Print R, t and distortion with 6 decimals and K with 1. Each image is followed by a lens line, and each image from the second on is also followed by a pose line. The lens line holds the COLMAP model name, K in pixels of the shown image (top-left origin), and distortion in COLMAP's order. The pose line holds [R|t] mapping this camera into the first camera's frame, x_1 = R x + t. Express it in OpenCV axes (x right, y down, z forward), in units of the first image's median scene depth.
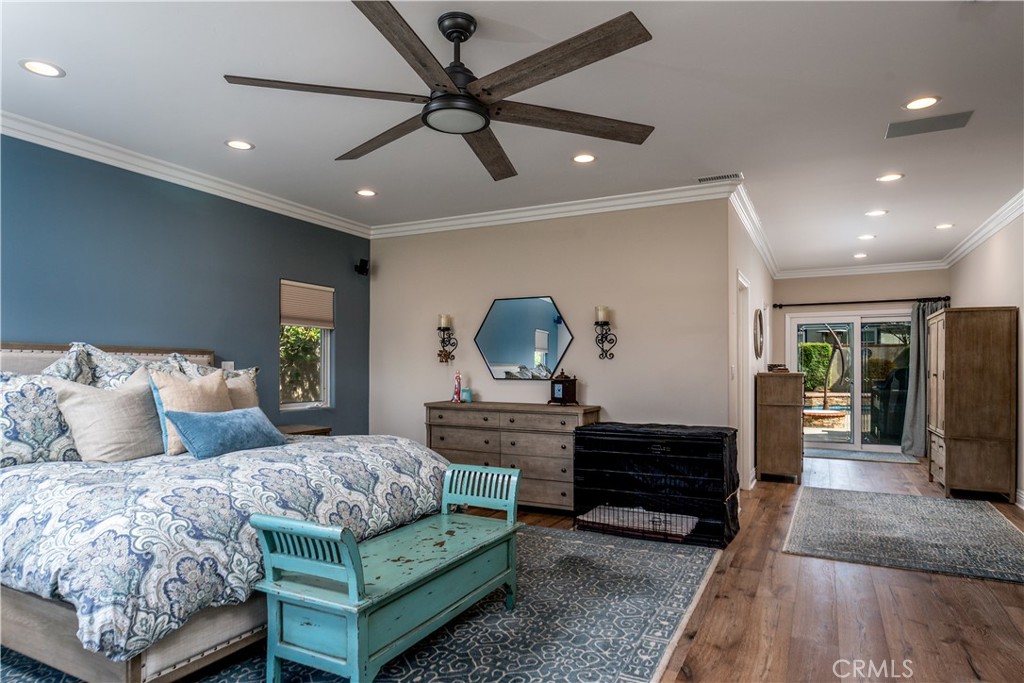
lens RADIAL K [[610.8, 0, 480.5], [0, 610.8, 365.3], [0, 0, 1]] dist [-0.005231, -0.001028]
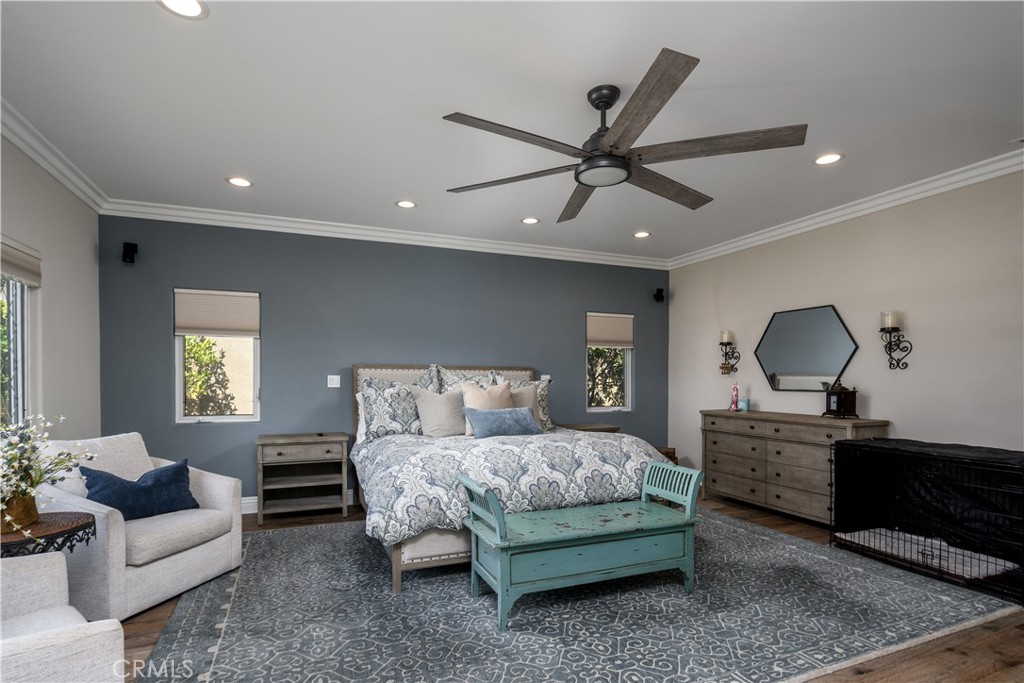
lens RADIAL K [[497.9, 0, 482.0], [0, 497.9, 392.1], [0, 0, 1]] dist [0.000053, -0.000176]
pose [[0.755641, 0.013926, -0.654838, 0.321549], [0.004594, 0.999637, 0.026560, 0.002135], [0.654970, -0.023079, 0.755302, 0.059330]]
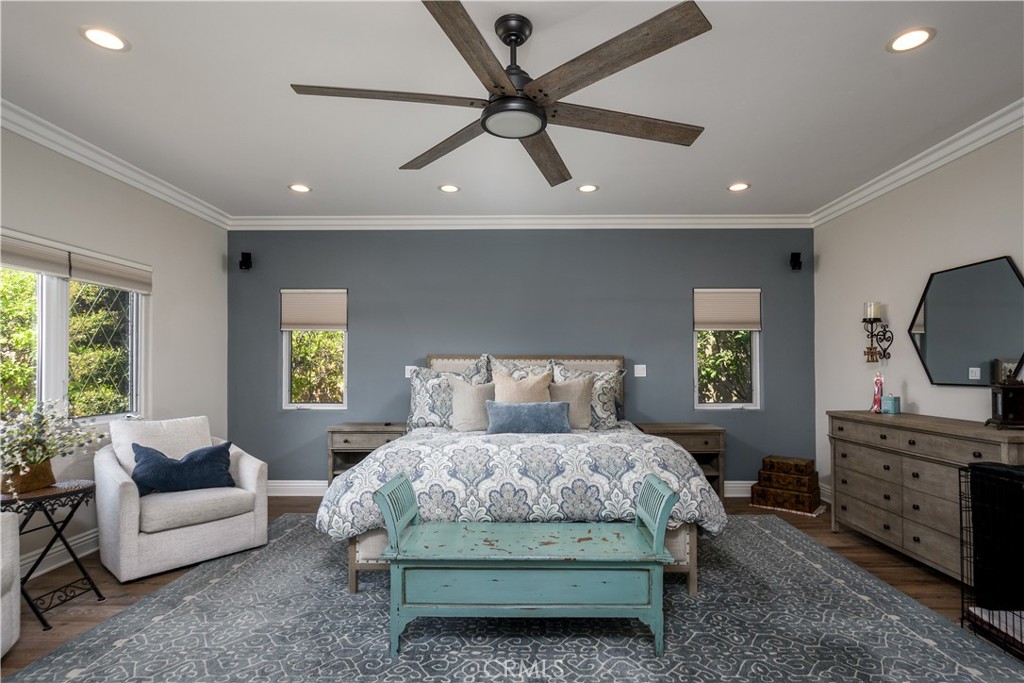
lens RADIAL K [[515.1, 0, 514.3], [0, 515.1, 371.5], [0, 0, 1]] dist [0.001065, -0.000618]
pose [[0.462100, -0.001748, -0.886826, 0.528742], [0.005476, 0.999985, 0.000882, 0.006770], [0.886811, -0.005264, 0.462102, 0.449101]]
